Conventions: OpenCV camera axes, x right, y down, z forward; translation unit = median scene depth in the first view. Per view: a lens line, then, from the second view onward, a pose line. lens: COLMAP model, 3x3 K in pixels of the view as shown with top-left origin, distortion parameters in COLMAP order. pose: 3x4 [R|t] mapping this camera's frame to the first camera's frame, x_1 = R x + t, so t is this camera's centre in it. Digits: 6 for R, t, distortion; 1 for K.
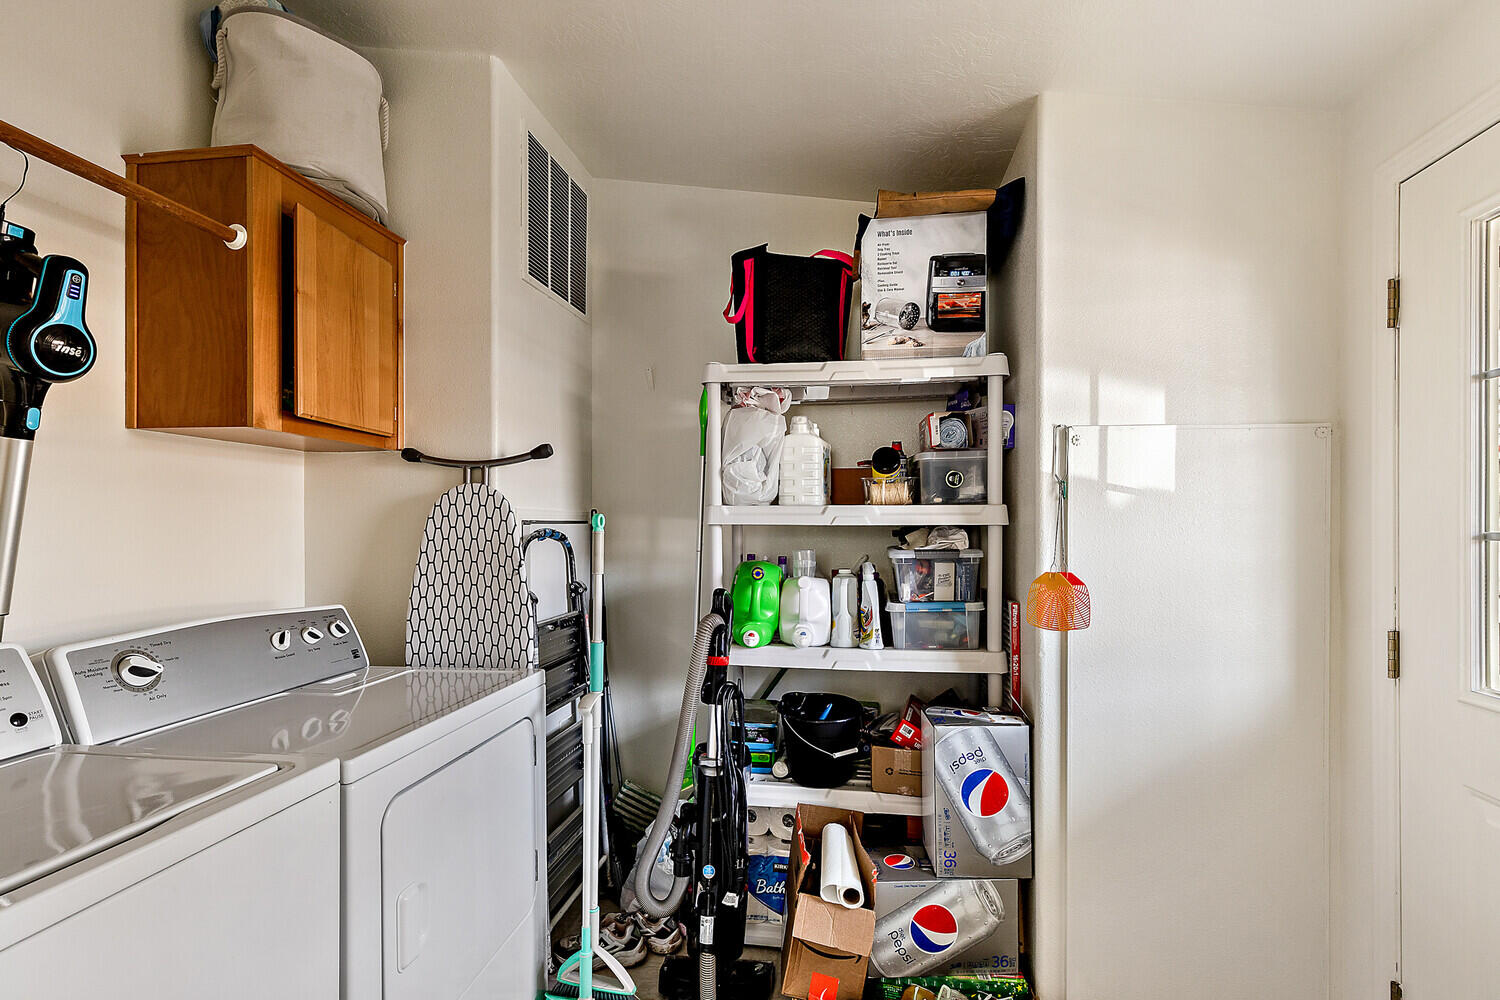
lens RADIAL K [[714.4, 0, 751.9], [0, 714.4, 512.7], [0, 0, 1]] dist [0.000794, -0.000032]
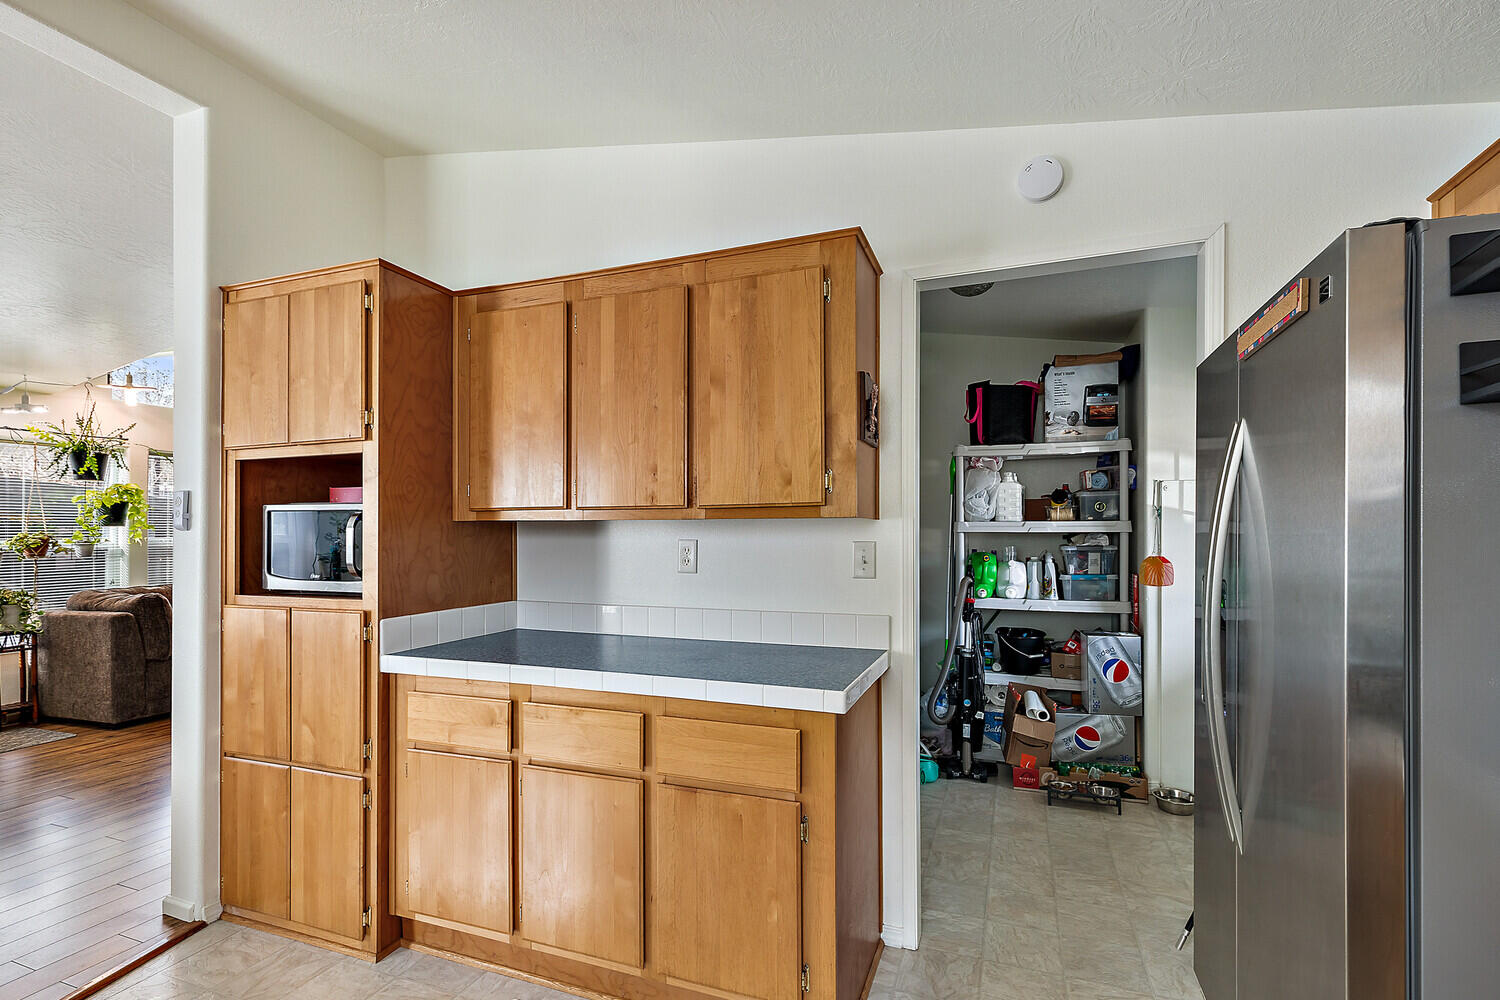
lens RADIAL K [[714.4, 0, 740.9], [0, 714.4, 527.5], [0, 0, 1]] dist [0.000794, -0.000032]
pose [[0.975350, -0.004732, -0.220612, -0.206338], [0.006670, 0.999945, 0.008037, -0.014894], [0.220562, -0.009311, 0.975329, -0.971315]]
